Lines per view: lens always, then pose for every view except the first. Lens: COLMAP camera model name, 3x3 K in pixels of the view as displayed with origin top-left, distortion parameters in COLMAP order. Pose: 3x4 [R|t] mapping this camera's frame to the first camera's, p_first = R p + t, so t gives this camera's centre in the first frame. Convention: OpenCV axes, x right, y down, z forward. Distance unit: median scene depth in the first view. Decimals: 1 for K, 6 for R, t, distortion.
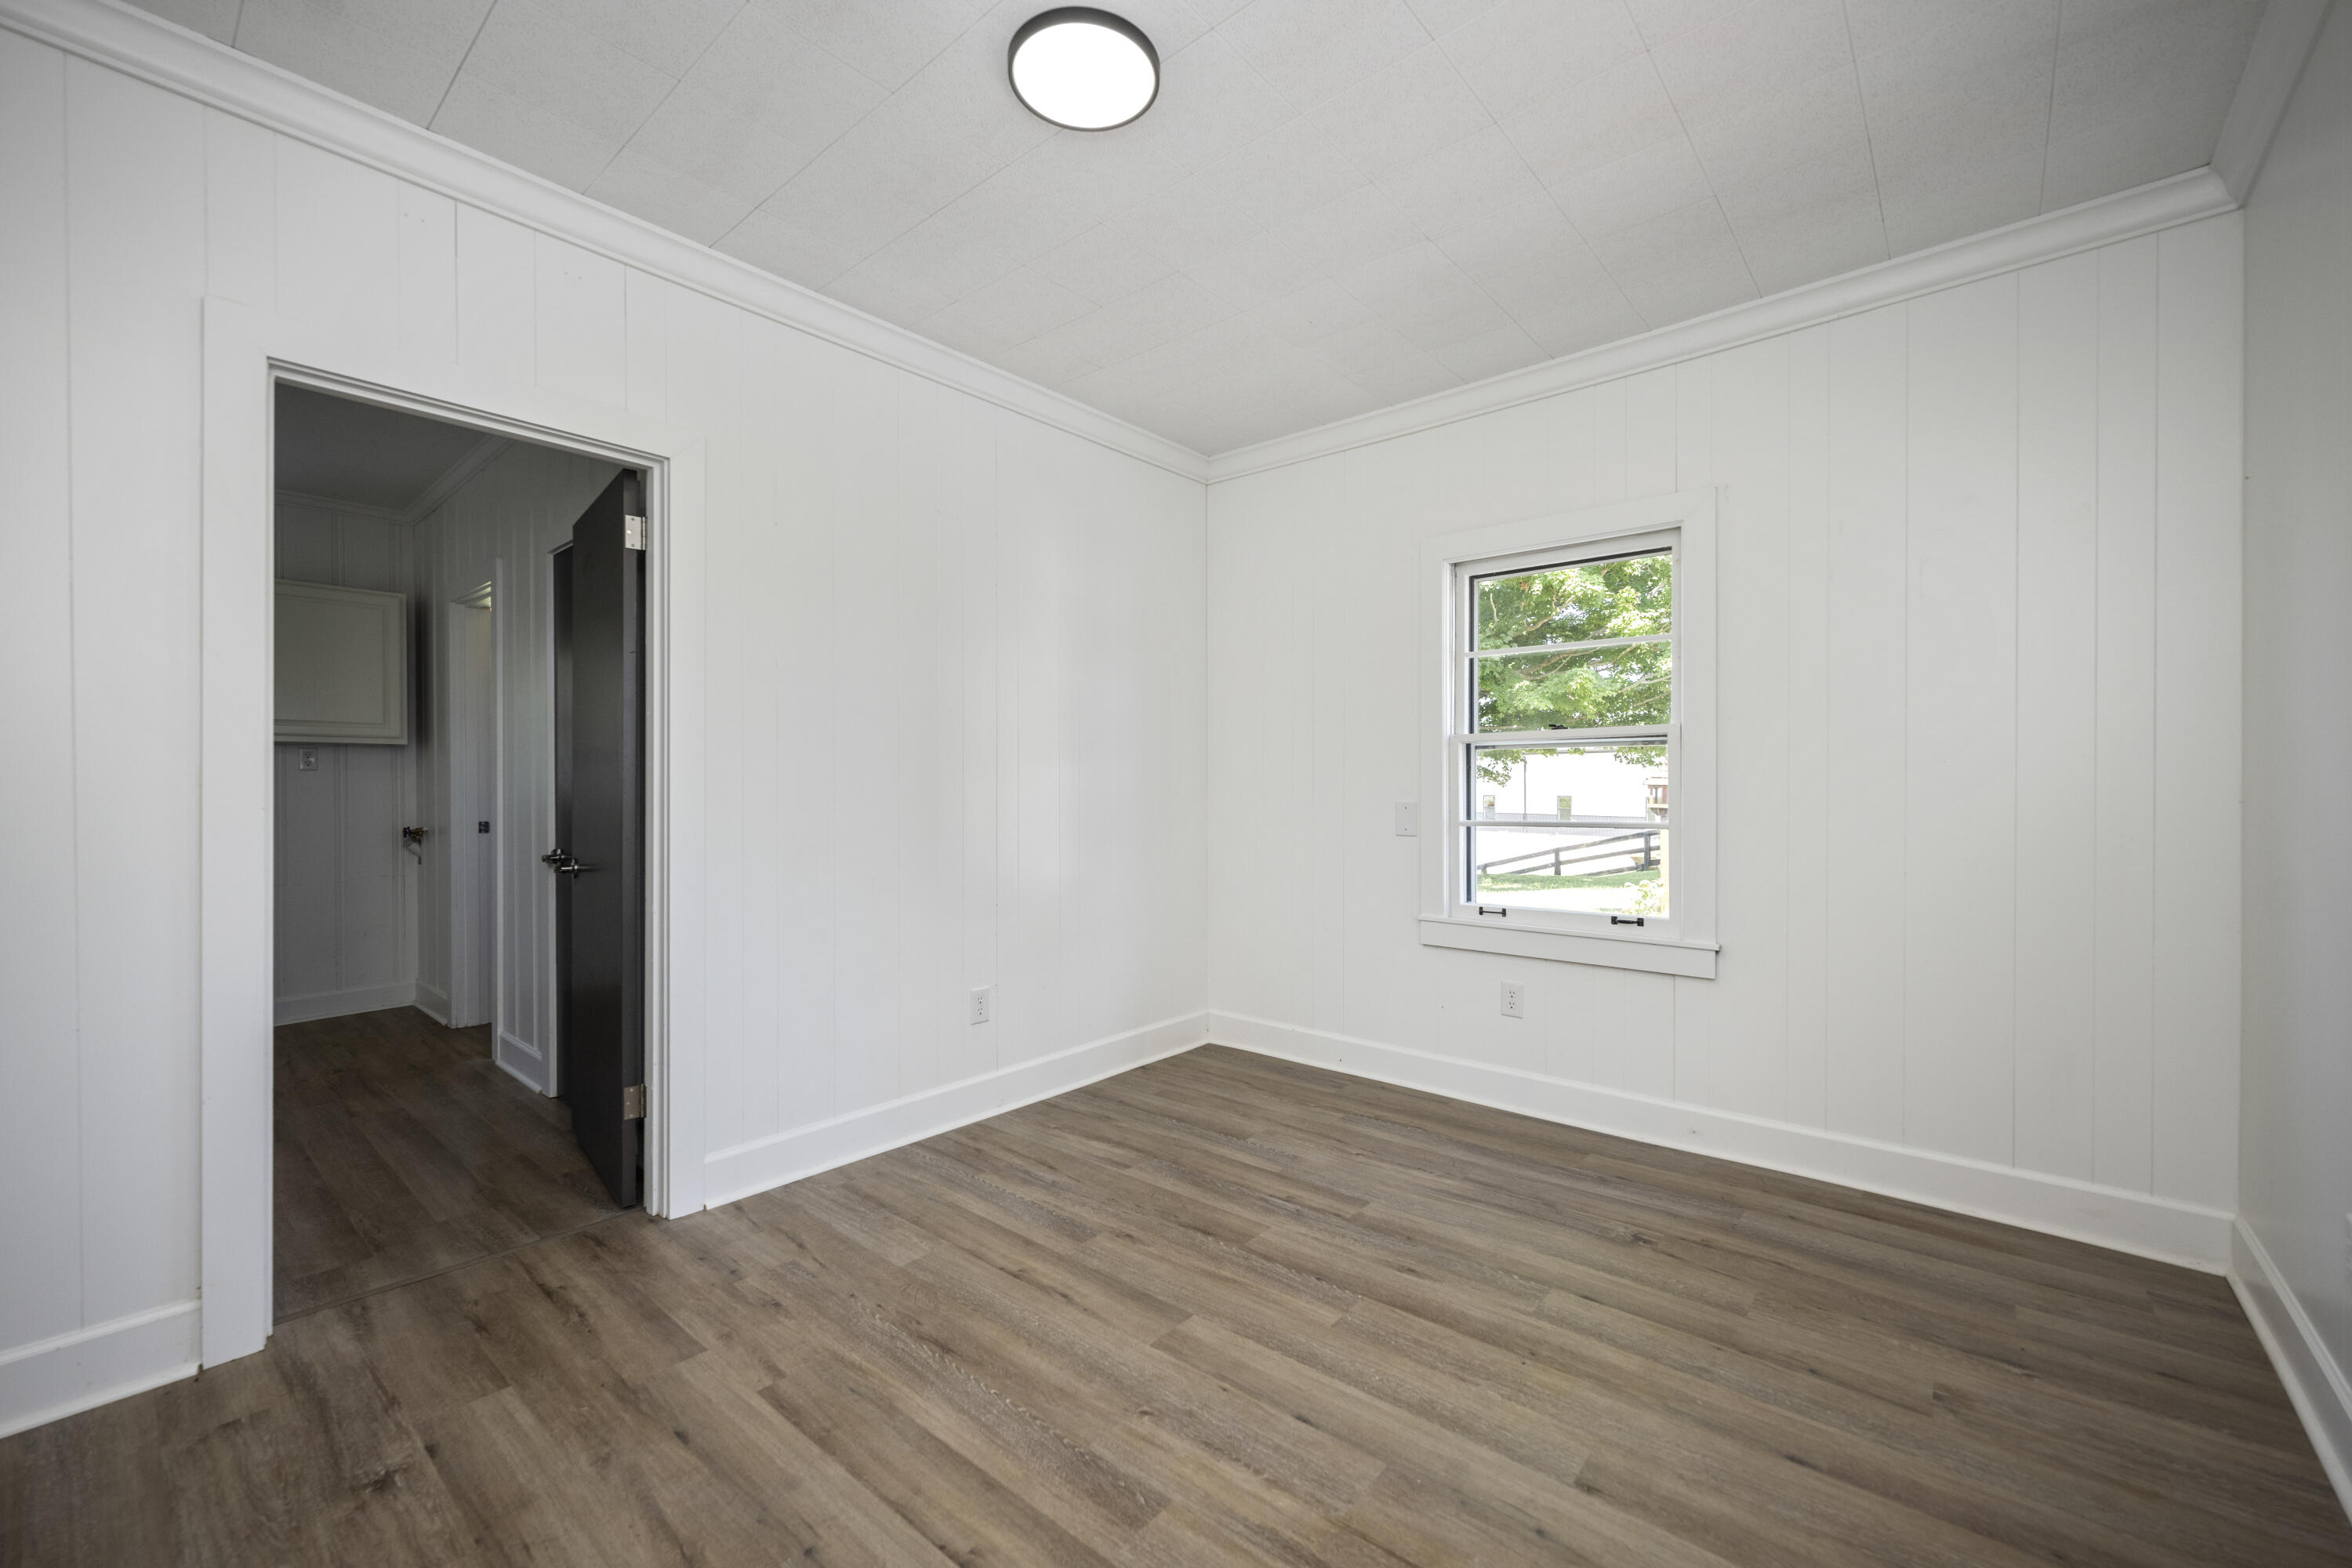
lens RADIAL K [[957.5, 0, 1175.9], [0, 957.5, 786.4], [0, 0, 1]] dist [0.001241, 0.000196]
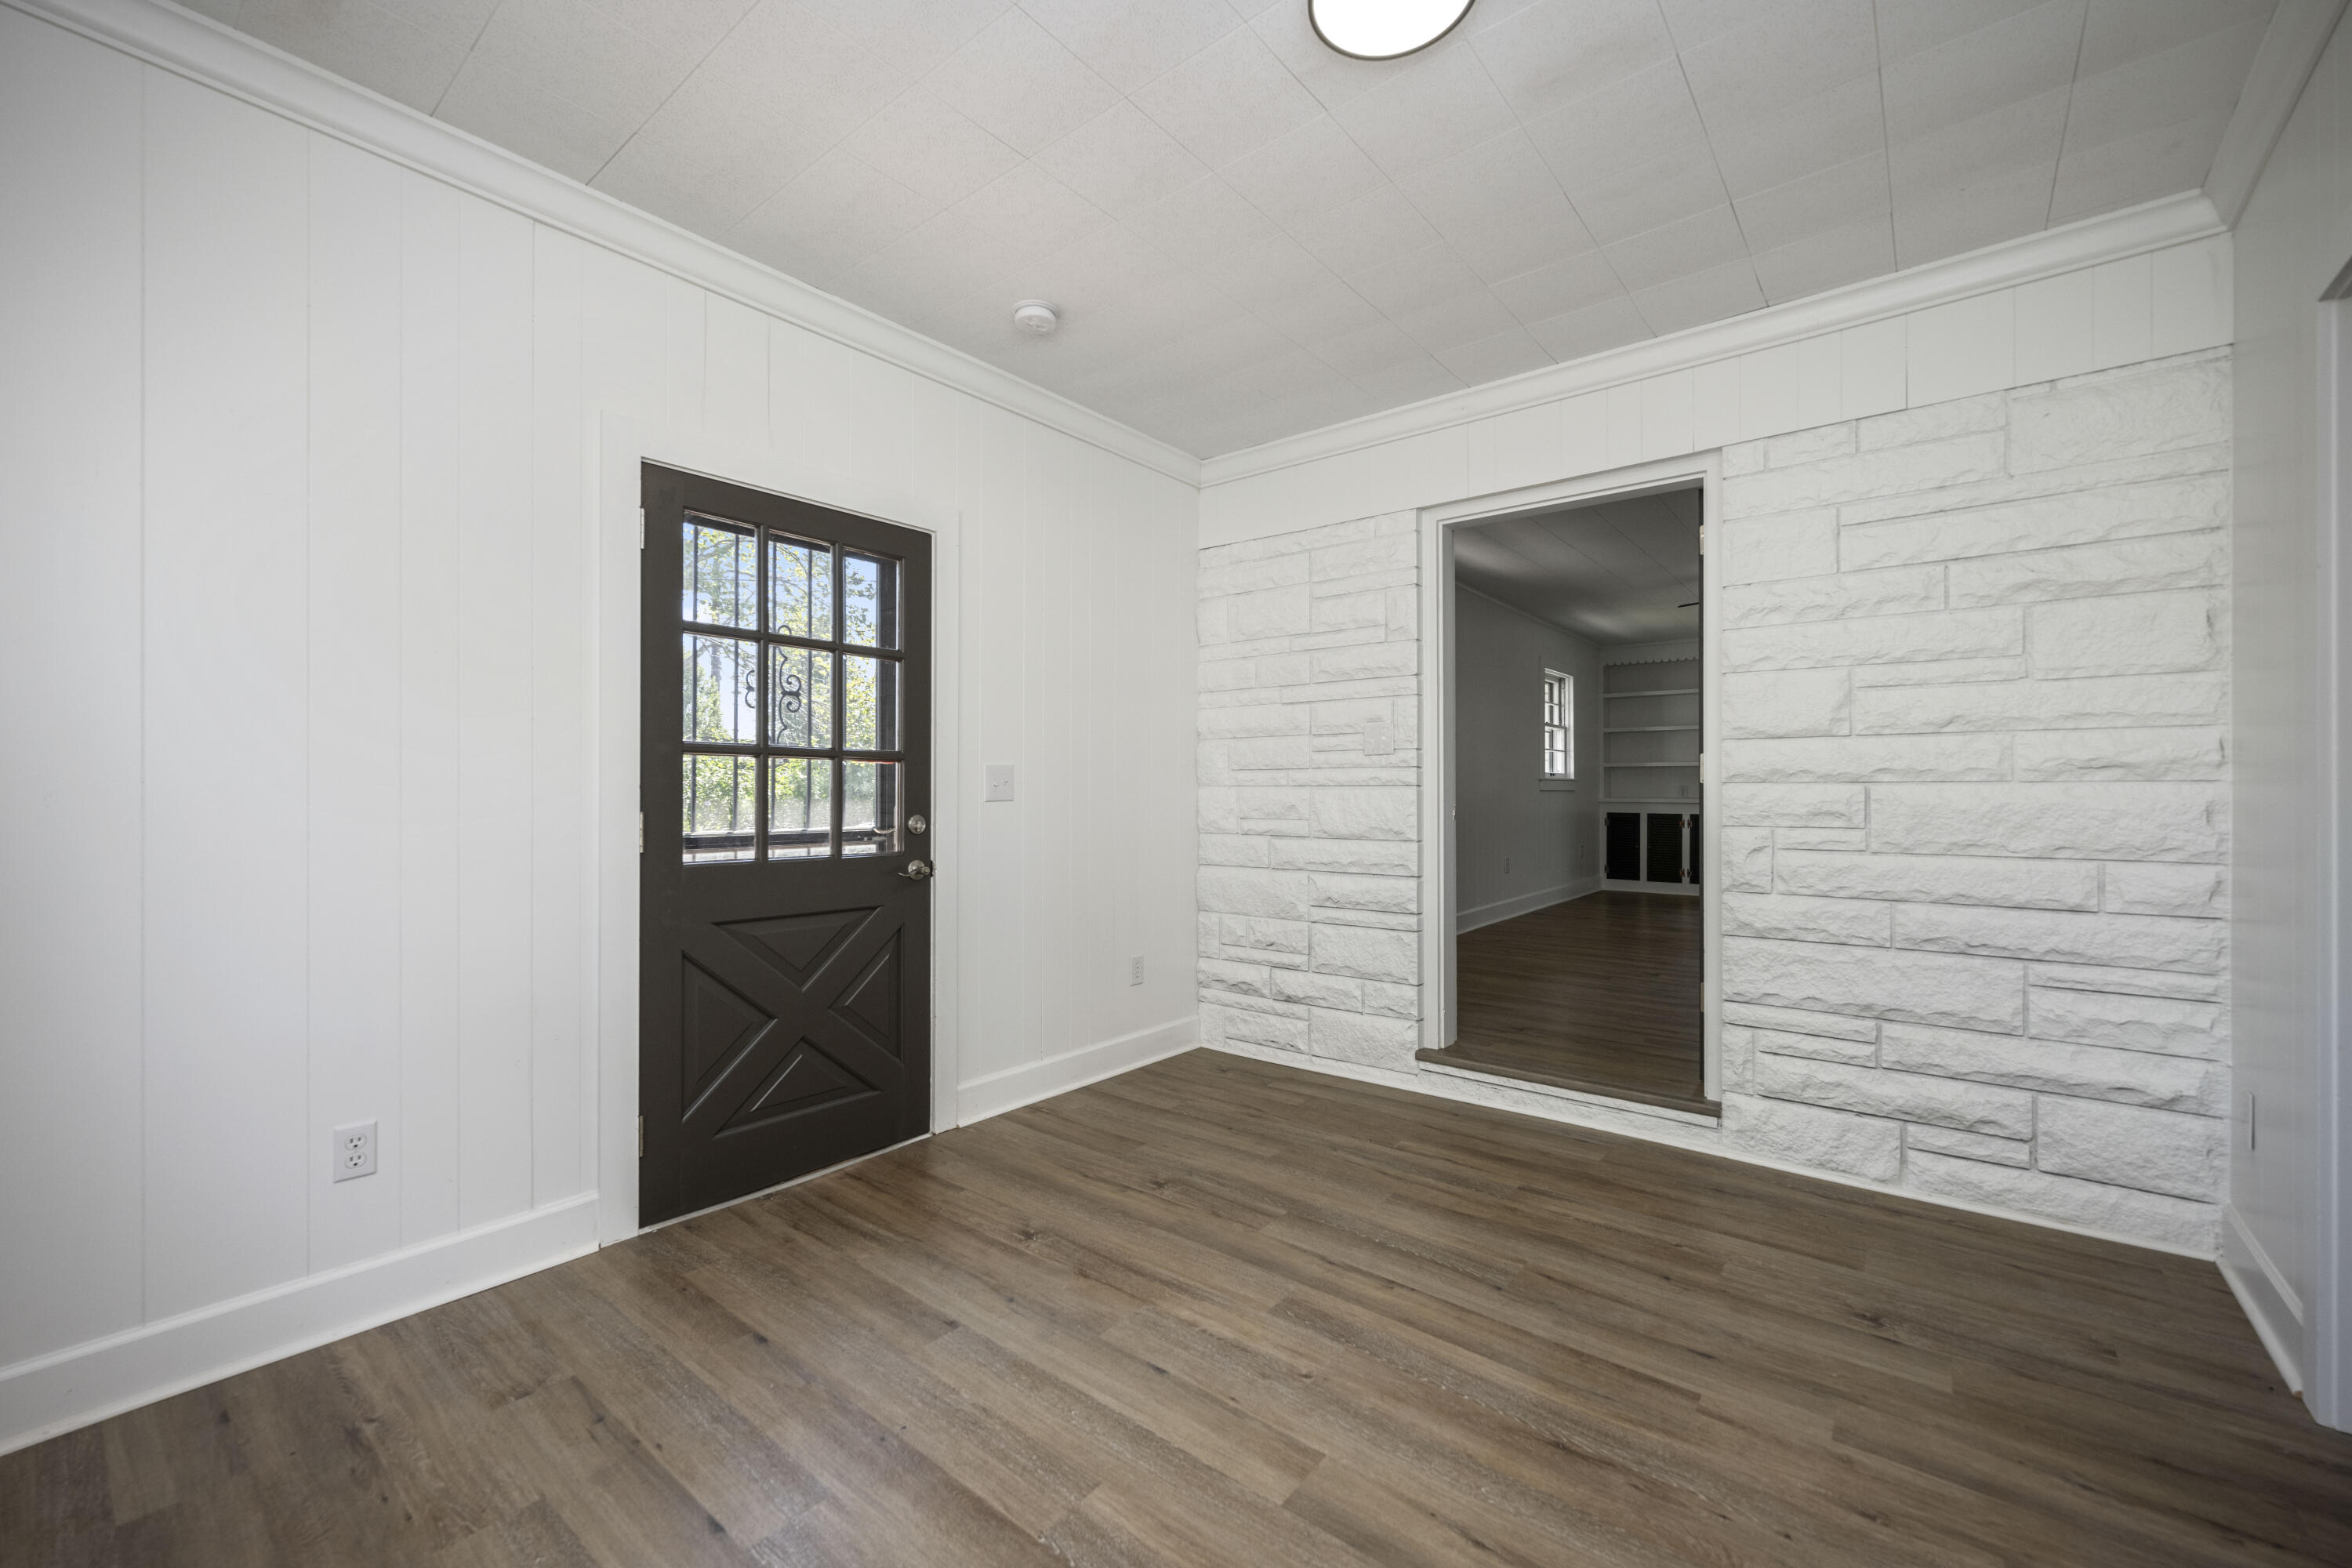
lens RADIAL K [[957.5, 0, 1172.8], [0, 957.5, 782.0], [0, 0, 1]] dist [0.001241, 0.000196]
pose [[-0.999699, -0.000688, -0.024508, 0.138705], [-0.000626, 0.999997, -0.002544, -0.003743], [0.024510, -0.002528, -0.999696, 1.997847]]
